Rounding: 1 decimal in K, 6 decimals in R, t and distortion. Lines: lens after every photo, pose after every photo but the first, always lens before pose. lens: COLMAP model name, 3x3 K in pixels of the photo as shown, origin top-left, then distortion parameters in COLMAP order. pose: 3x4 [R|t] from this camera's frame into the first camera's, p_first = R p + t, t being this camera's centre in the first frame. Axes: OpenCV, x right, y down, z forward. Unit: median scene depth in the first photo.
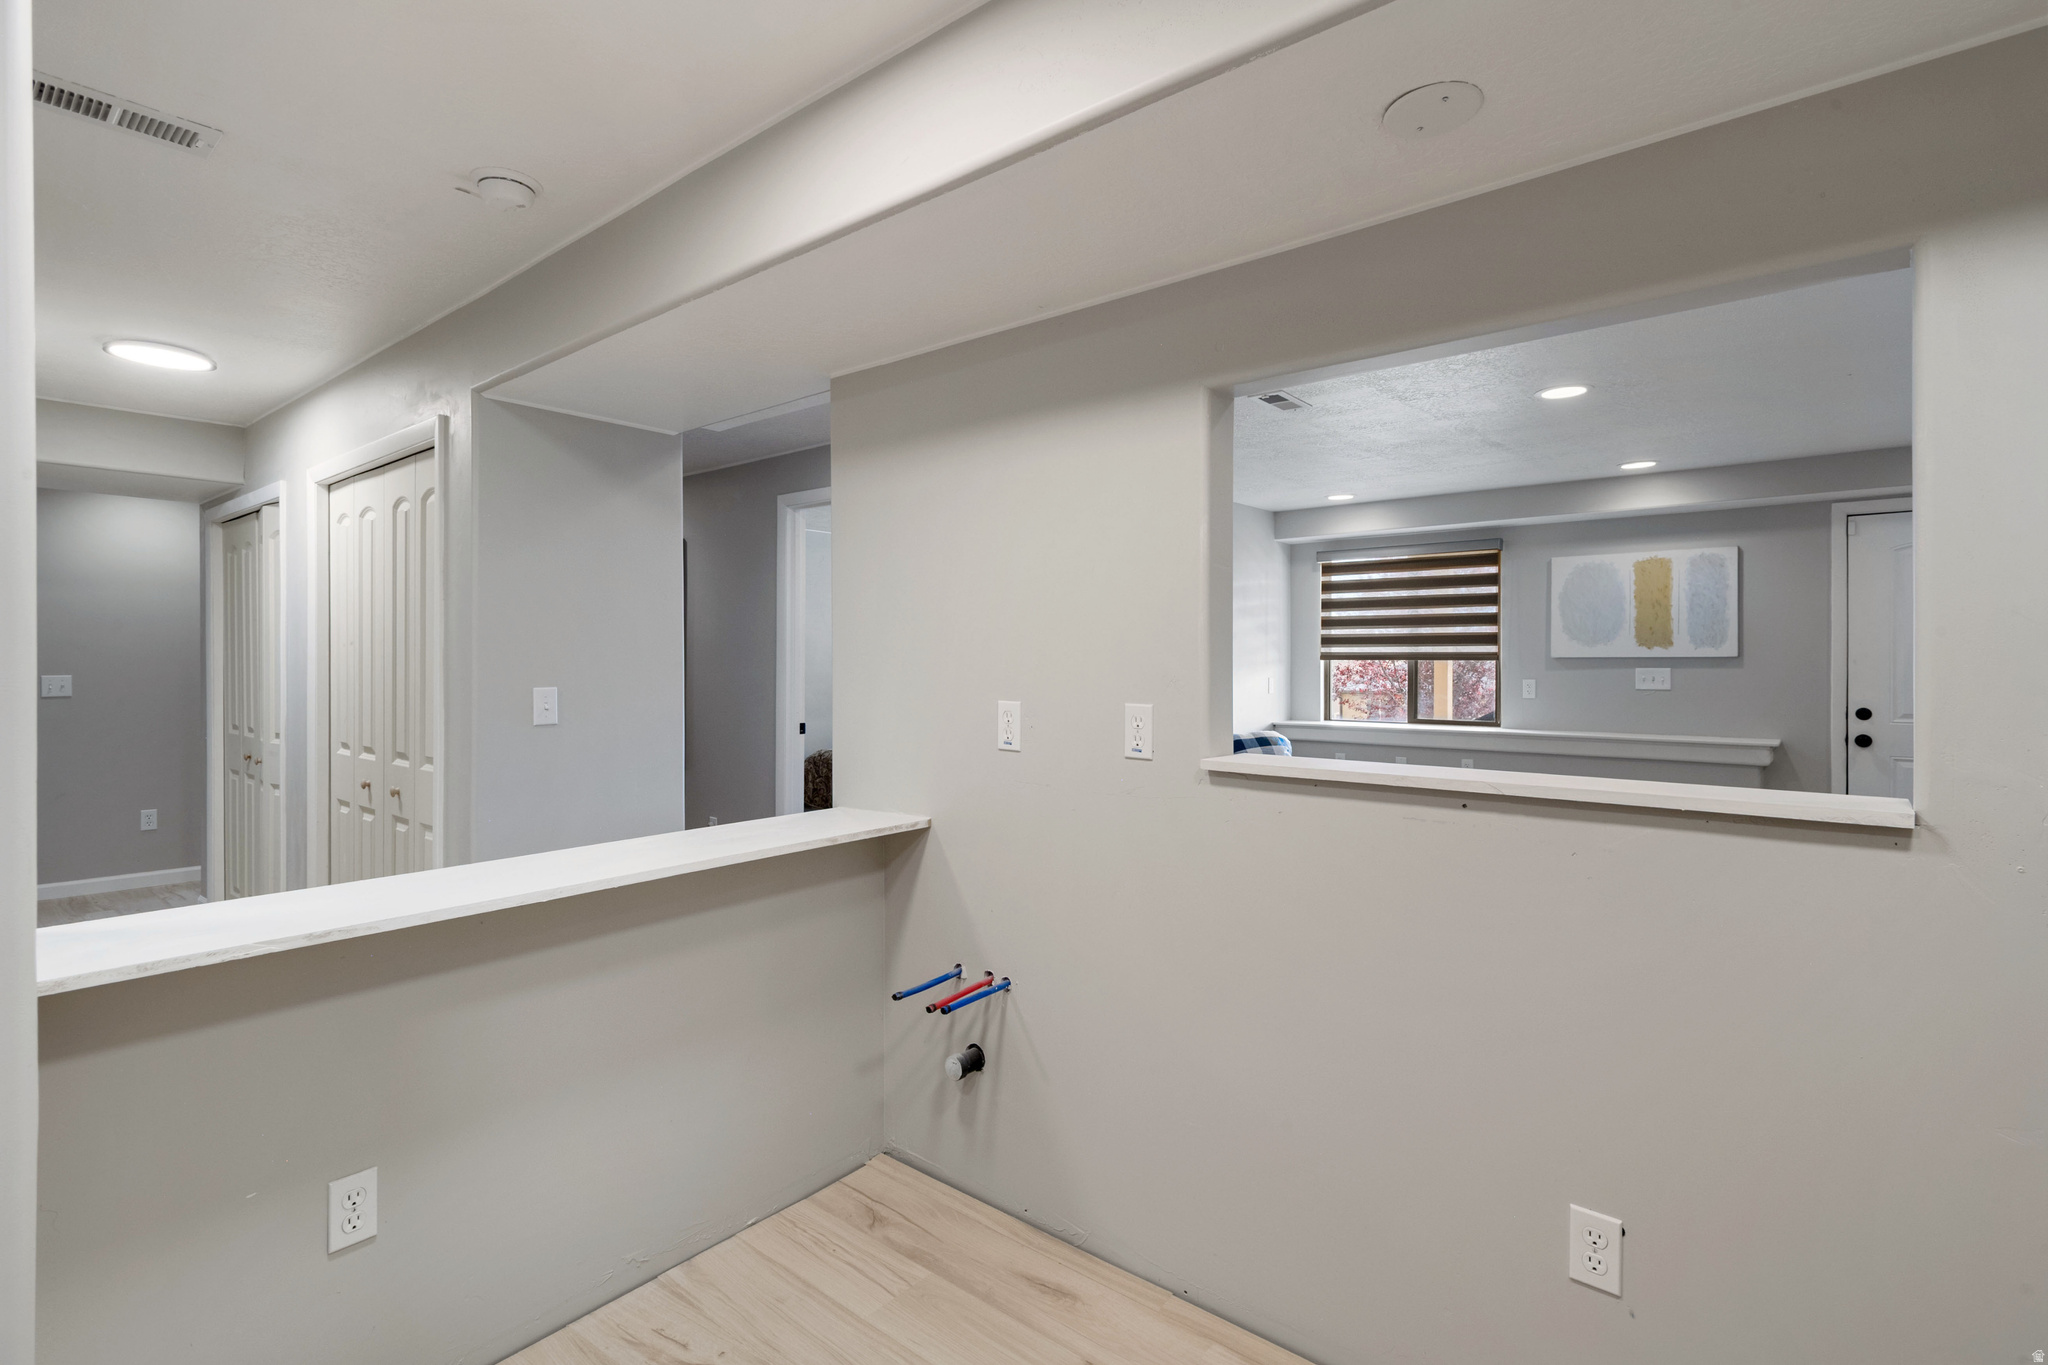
lens RADIAL K [[971.2, 0, 1023.6], [0, 971.2, 672.2], [0, 0, 1]] dist [0.000521, 0.000106]
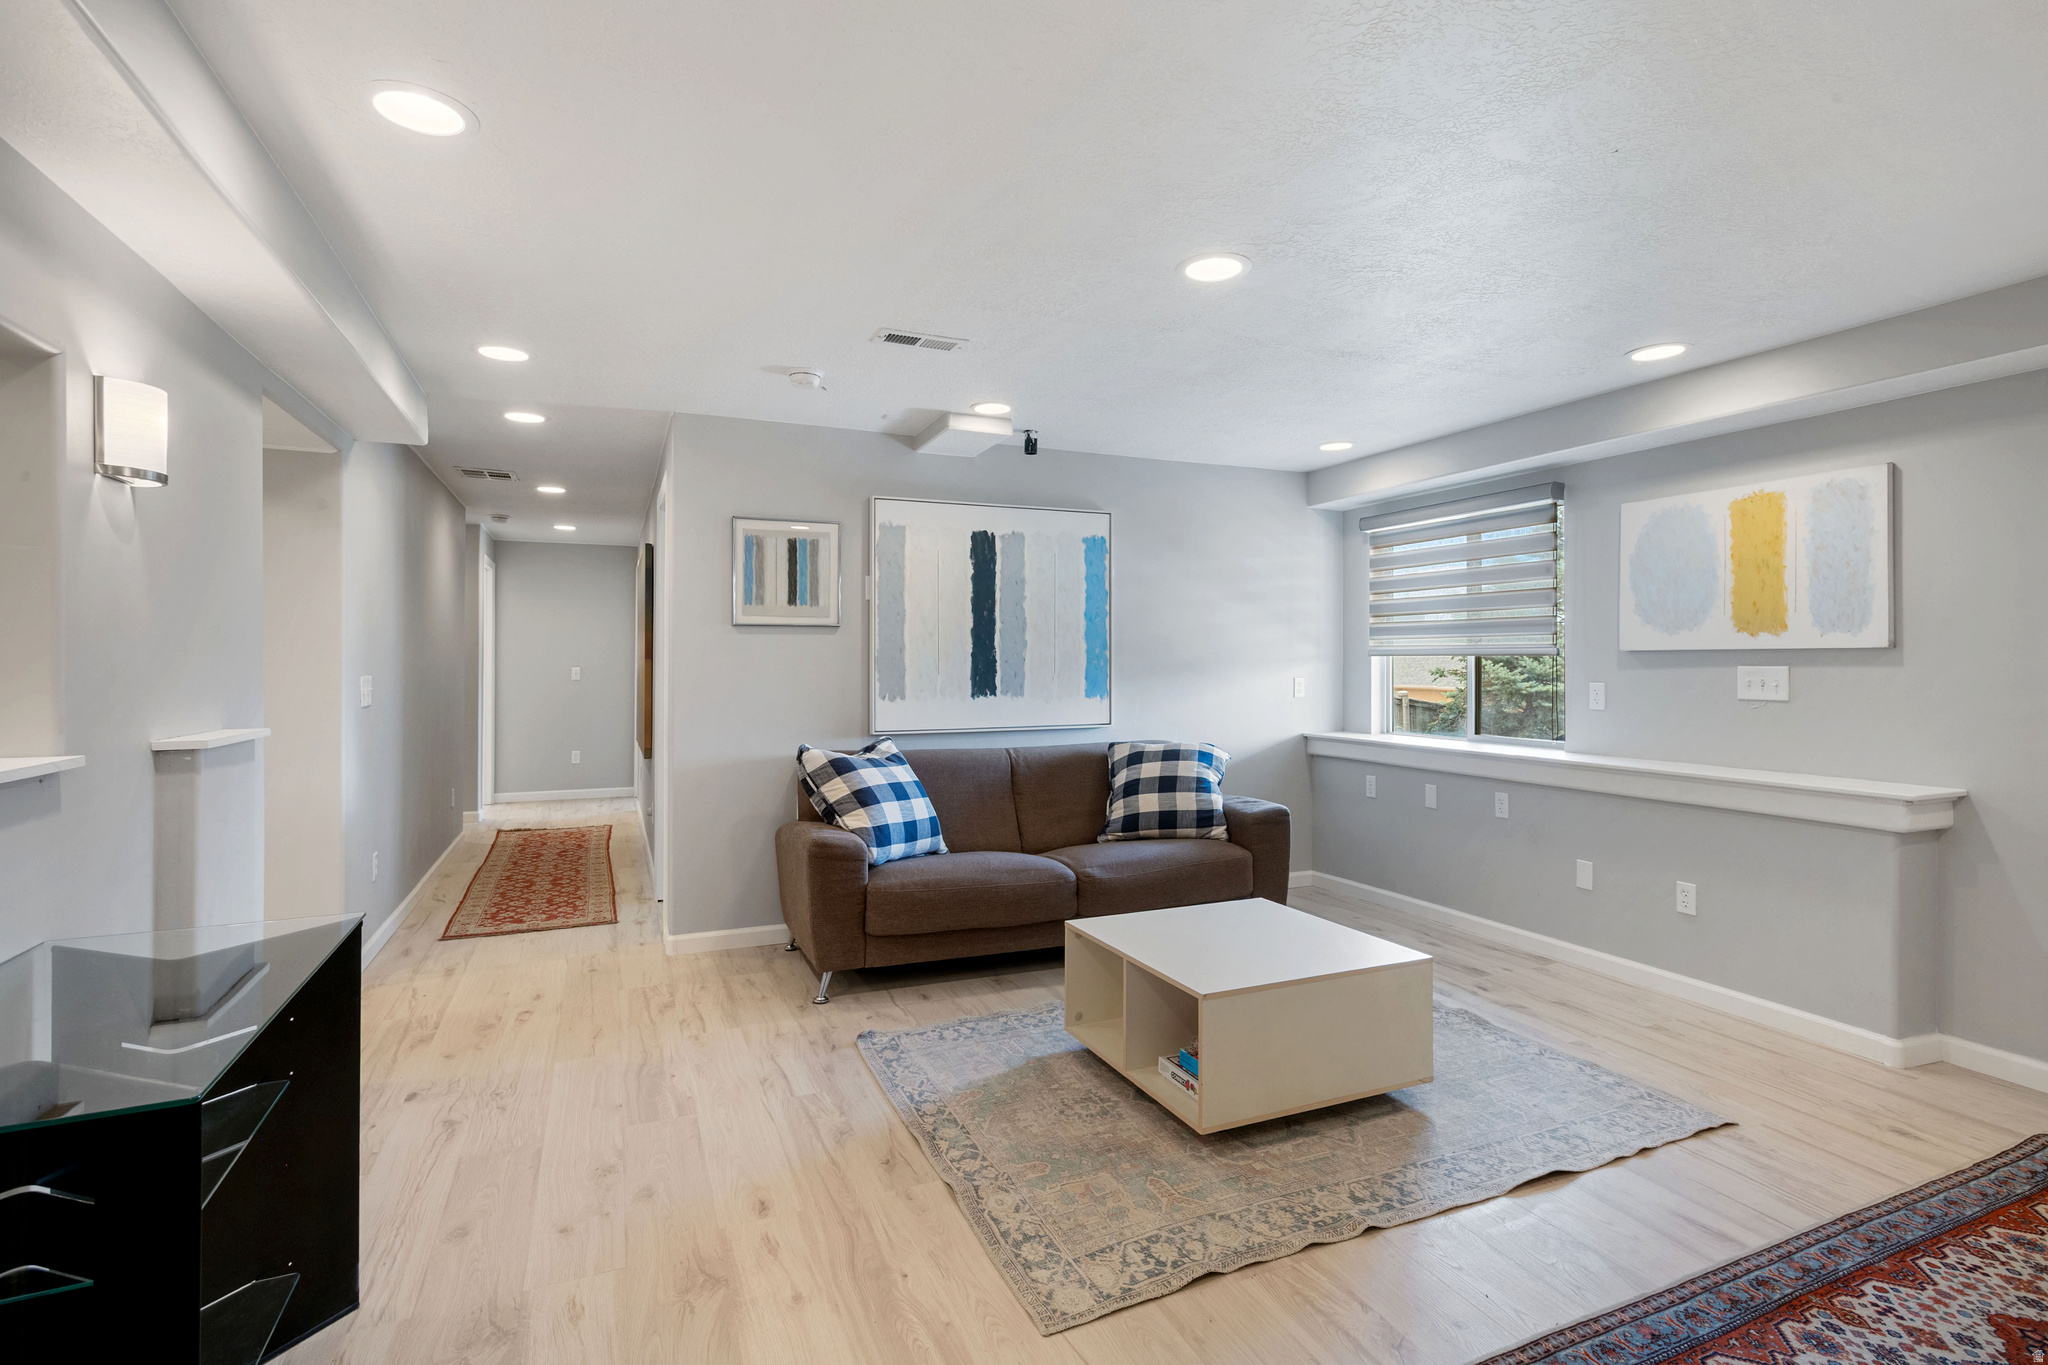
lens RADIAL K [[971.2, 0, 1023.7], [0, 971.2, 675.1], [0, 0, 1]] dist [0.000521, 0.000106]
pose [[0.893559, 0.003286, -0.448934, 0.503478], [-0.001885, 0.999992, 0.003567, 0.000161], [0.448942, -0.002341, 0.893558, 0.214633]]
